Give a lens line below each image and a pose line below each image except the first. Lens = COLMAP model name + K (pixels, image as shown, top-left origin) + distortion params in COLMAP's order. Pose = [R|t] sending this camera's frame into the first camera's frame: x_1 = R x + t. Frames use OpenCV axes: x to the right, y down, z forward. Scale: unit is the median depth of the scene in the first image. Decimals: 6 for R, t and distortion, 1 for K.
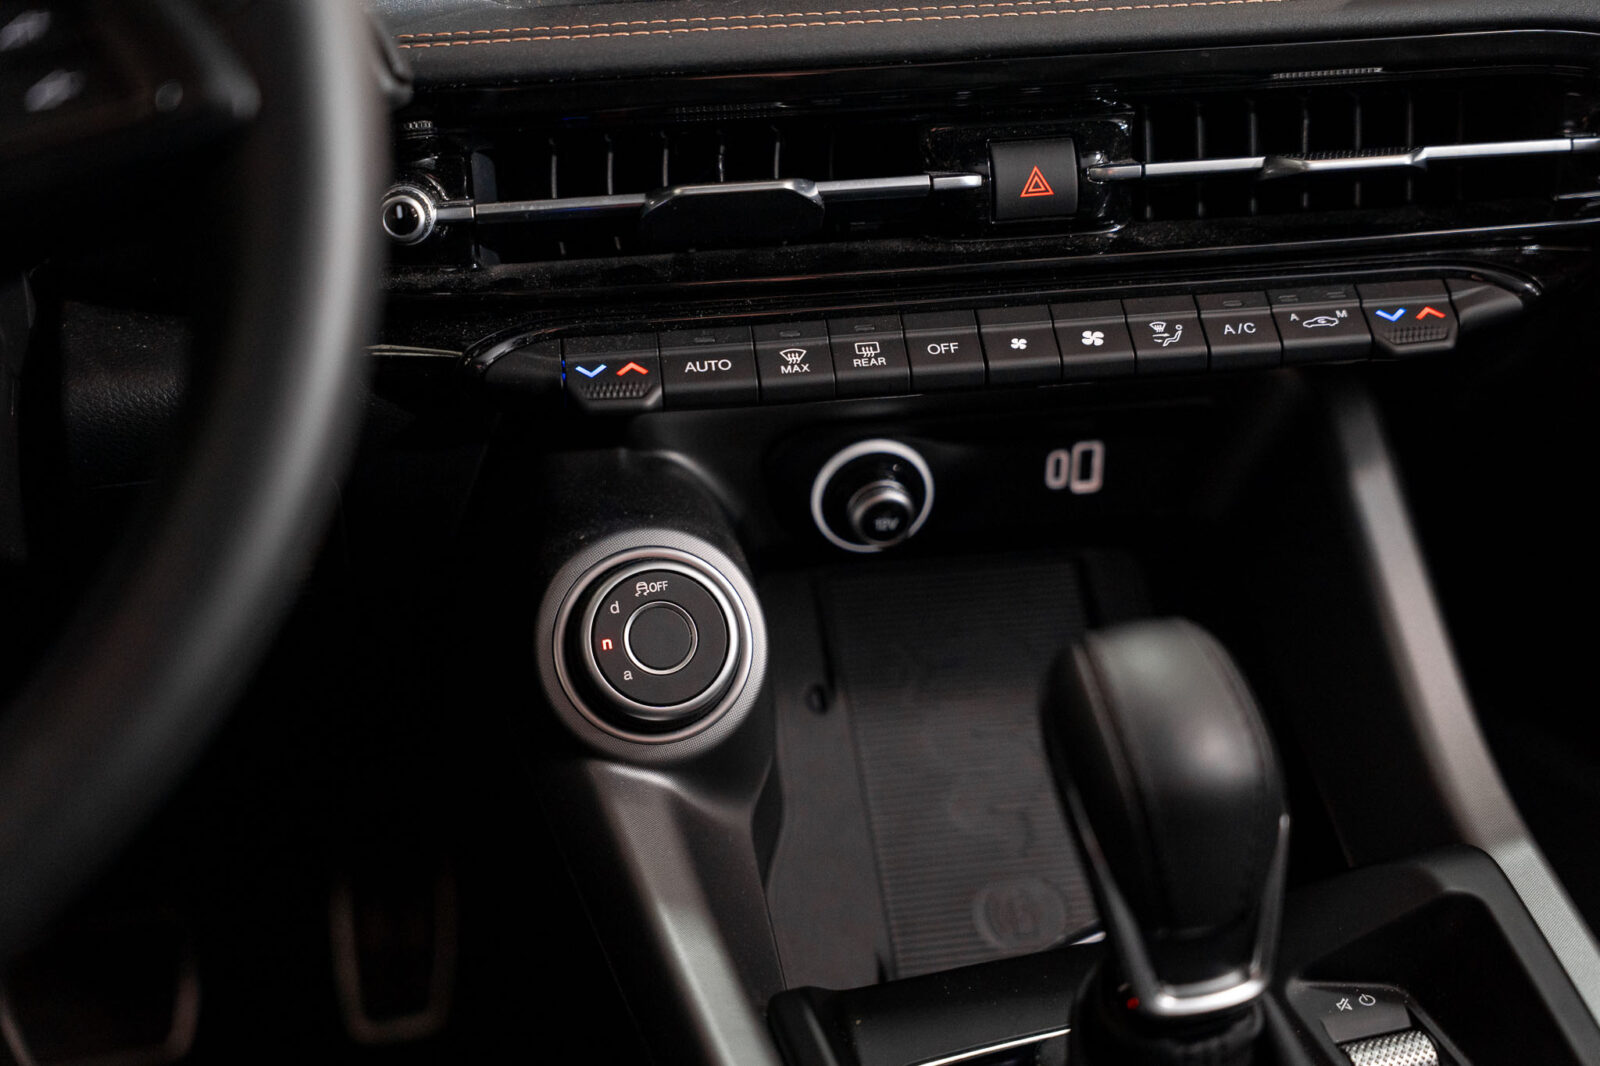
lens RADIAL K [[2238.8, 0, 800.0], [0, 2238.8, 533.0], [0, 0, 1]] dist [-0.041120, 0.027820]
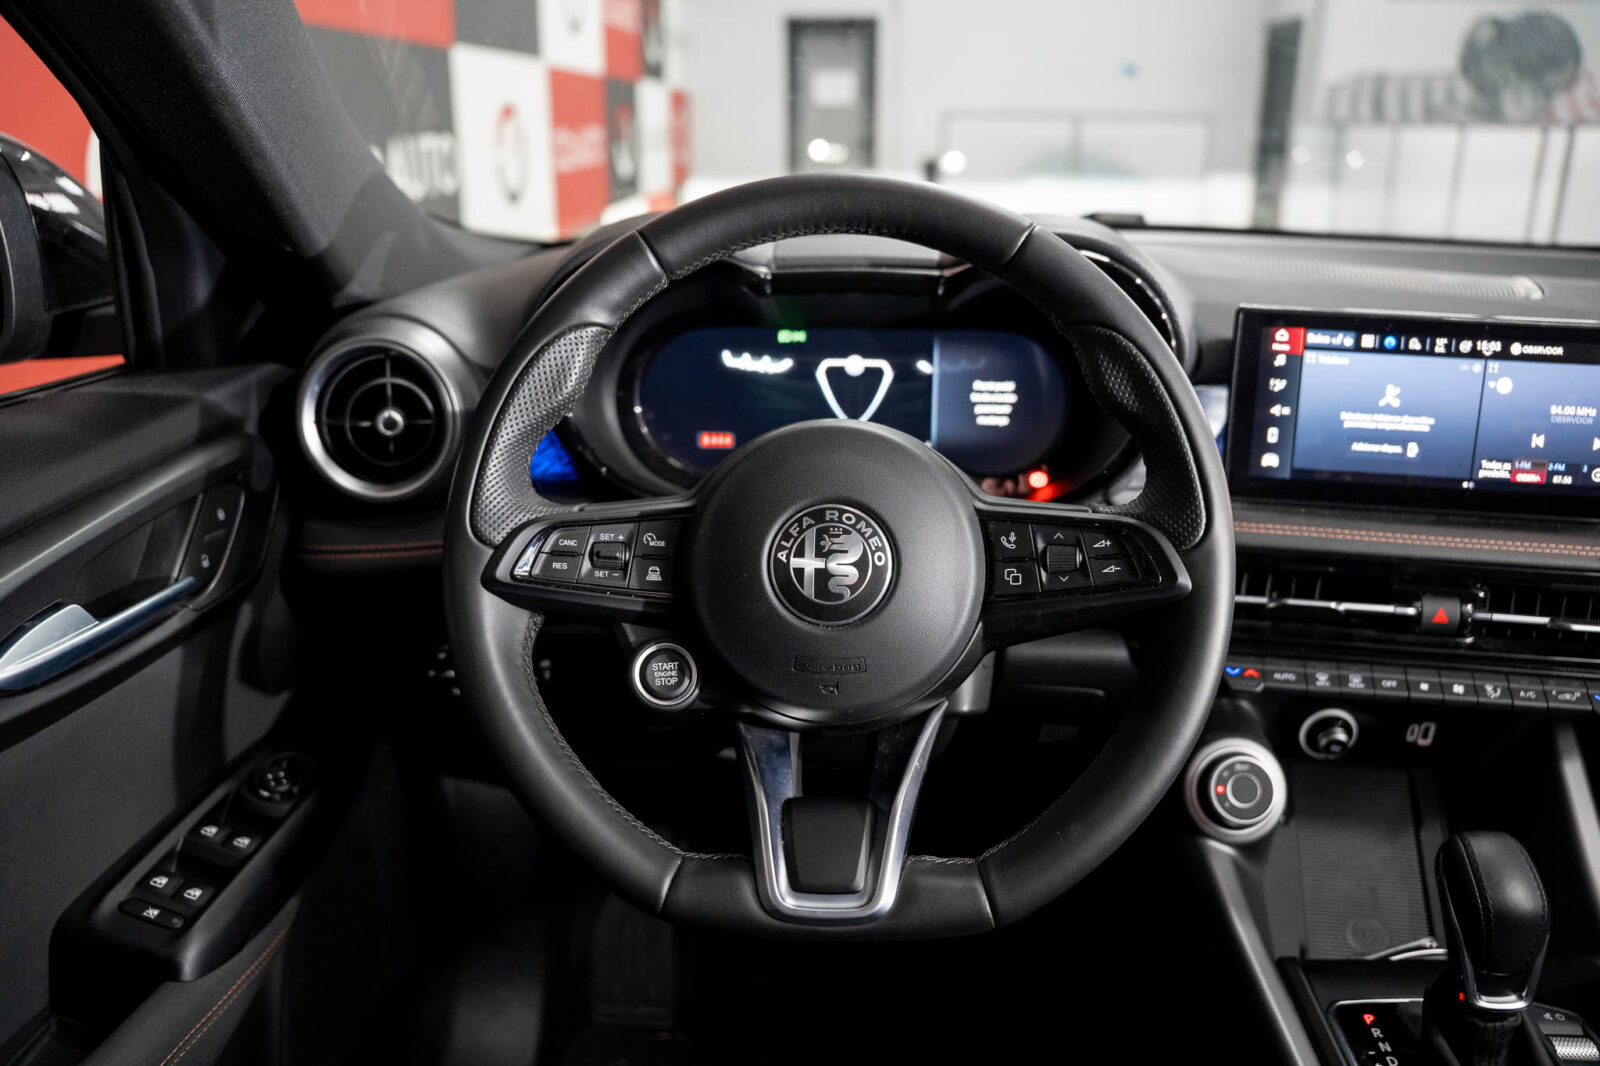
lens RADIAL K [[1141.6, 0, 800.0], [0, 1141.6, 533.0], [0, 0, 1]] dist [-0.185310, 0.113970]
pose [[0.946899, 0.133782, -0.292379, -0.197049], [-0.160921, 0.984430, -0.070720, -0.058557], [0.278366, 0.114014, 0.953684, -0.224550]]
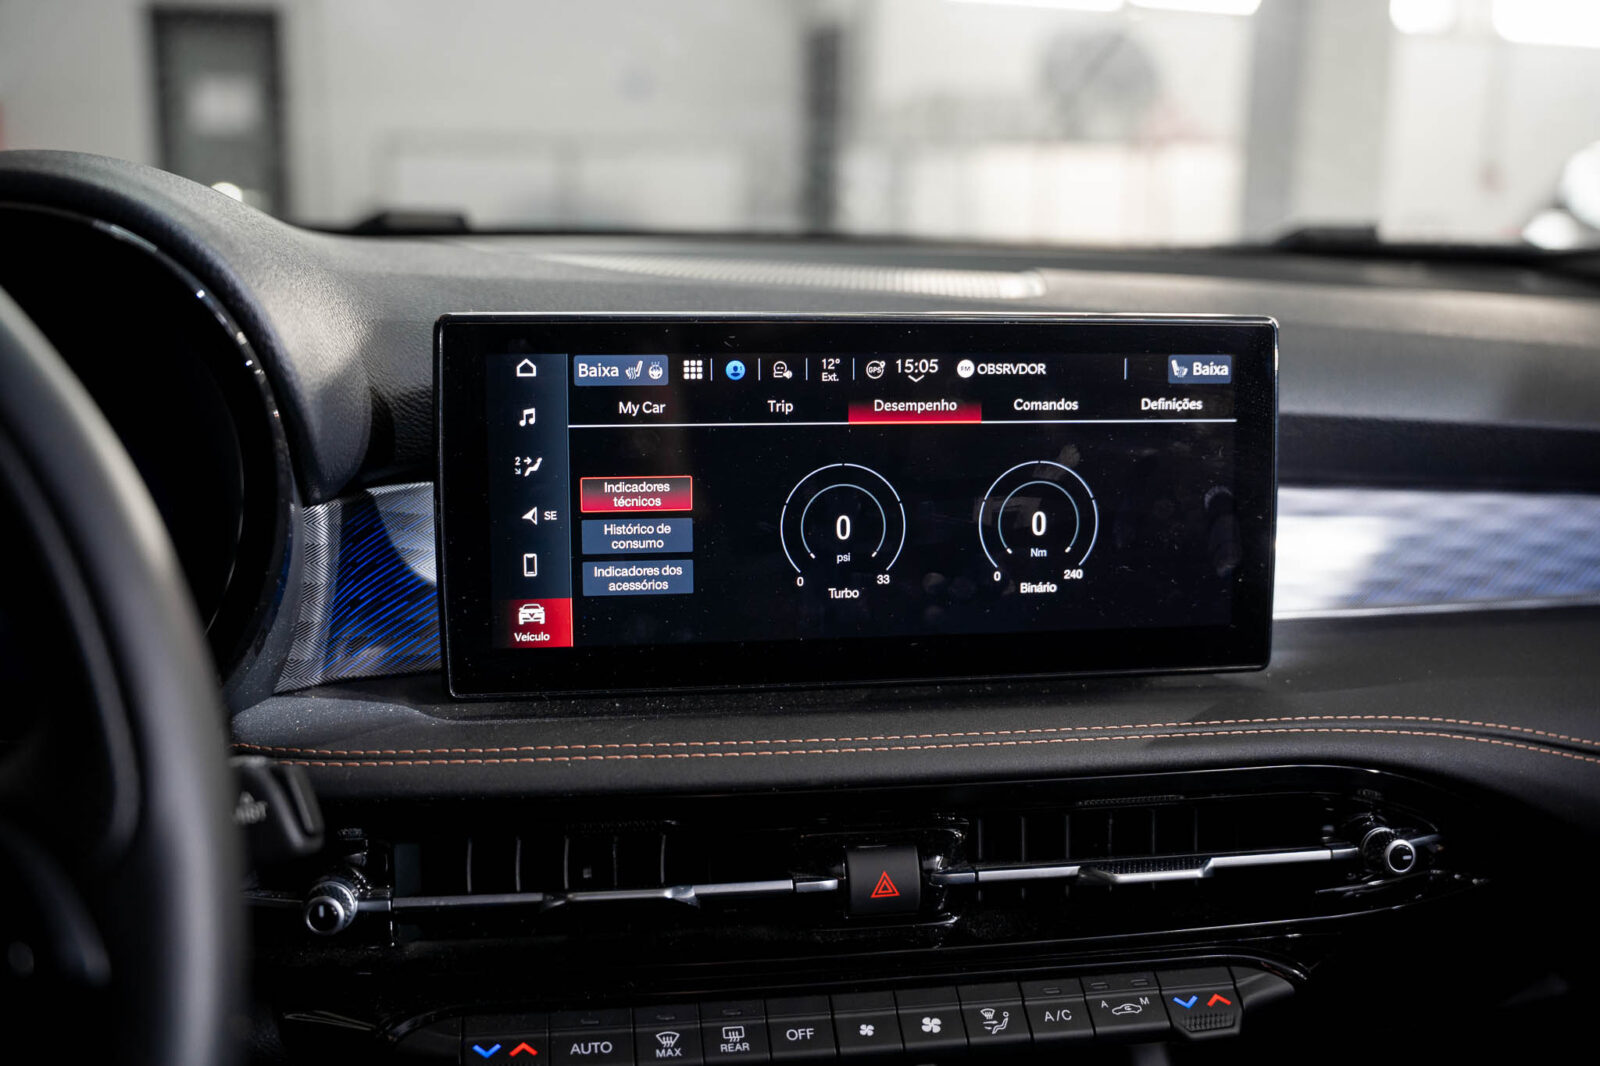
lens RADIAL K [[1555.2, 0, 800.0], [0, 1555.2, 533.0], [0, 0, 1]] dist [-0.128728, 0.112199]
pose [[0.998302, 0.037543, 0.044535, 0.019409], [-0.026800, 0.974887, -0.221080, -0.157198], [-0.051717, 0.219512, 0.974238, 0.183121]]
